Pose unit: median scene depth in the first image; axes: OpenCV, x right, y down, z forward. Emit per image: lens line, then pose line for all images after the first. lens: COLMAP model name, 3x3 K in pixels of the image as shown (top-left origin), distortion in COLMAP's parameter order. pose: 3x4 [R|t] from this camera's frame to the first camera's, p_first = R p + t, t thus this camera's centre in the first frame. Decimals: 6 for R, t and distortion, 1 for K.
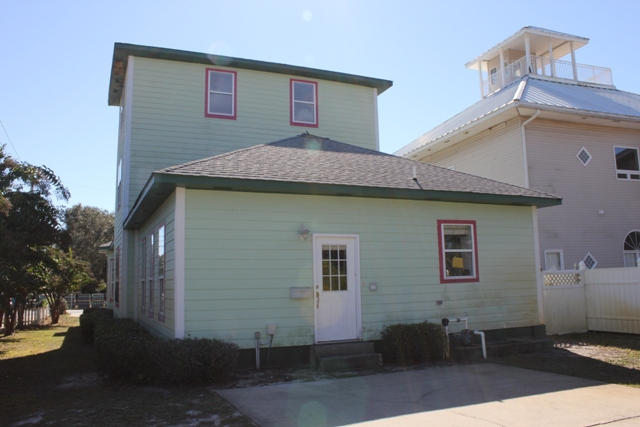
lens RADIAL K [[537.7, 0, 320.0], [0, 537.7, 213.5], [0, 0, 1]] dist [-0.114348, -0.002070]
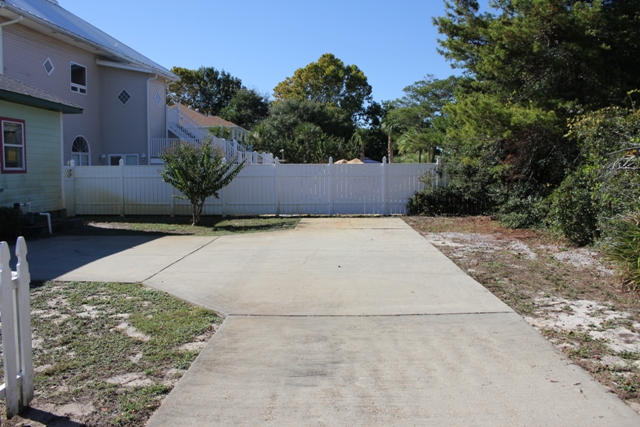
lens RADIAL K [[531.4, 0, 320.0], [0, 531.4, 213.5], [0, 0, 1]] dist [0.000358, 0.000073]
pose [[0.416885, -0.057286, 0.907152, -0.475635], [-0.115824, 0.986528, 0.115526, 0.005667], [-0.901550, -0.153232, 0.404634, -0.069981]]
